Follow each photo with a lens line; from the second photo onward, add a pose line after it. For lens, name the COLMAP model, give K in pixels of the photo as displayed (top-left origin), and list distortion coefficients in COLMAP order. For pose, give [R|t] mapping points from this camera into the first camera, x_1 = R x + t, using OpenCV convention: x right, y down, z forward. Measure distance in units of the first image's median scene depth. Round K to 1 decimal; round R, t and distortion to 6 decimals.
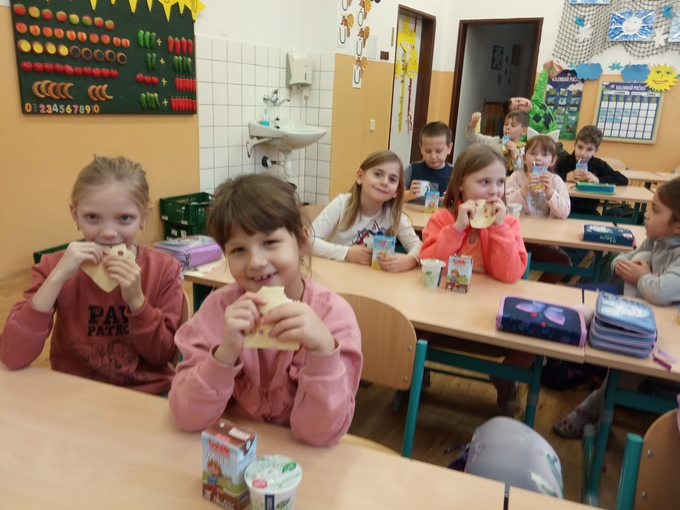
lens RADIAL K [[492.0, 0, 340.0], [0, 492.0, 255.0], [0, 0, 1]] dist [0.001001, -0.043167]
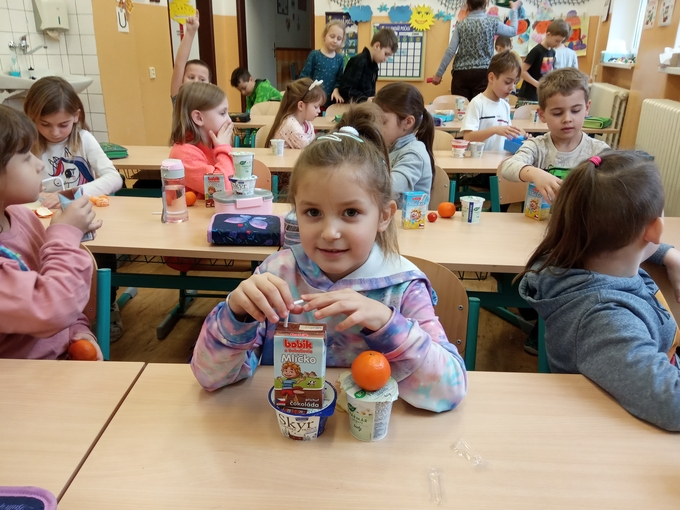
lens RADIAL K [[492.0, 0, 340.0], [0, 492.0, 255.0], [0, 0, 1]] dist [0.001001, -0.043167]
pose [[0.947460, -0.138616, 0.288278, 0.092039], [0.115425, 0.988663, 0.096033, 0.035134], [-0.298322, -0.057713, 0.952719, -0.029820]]
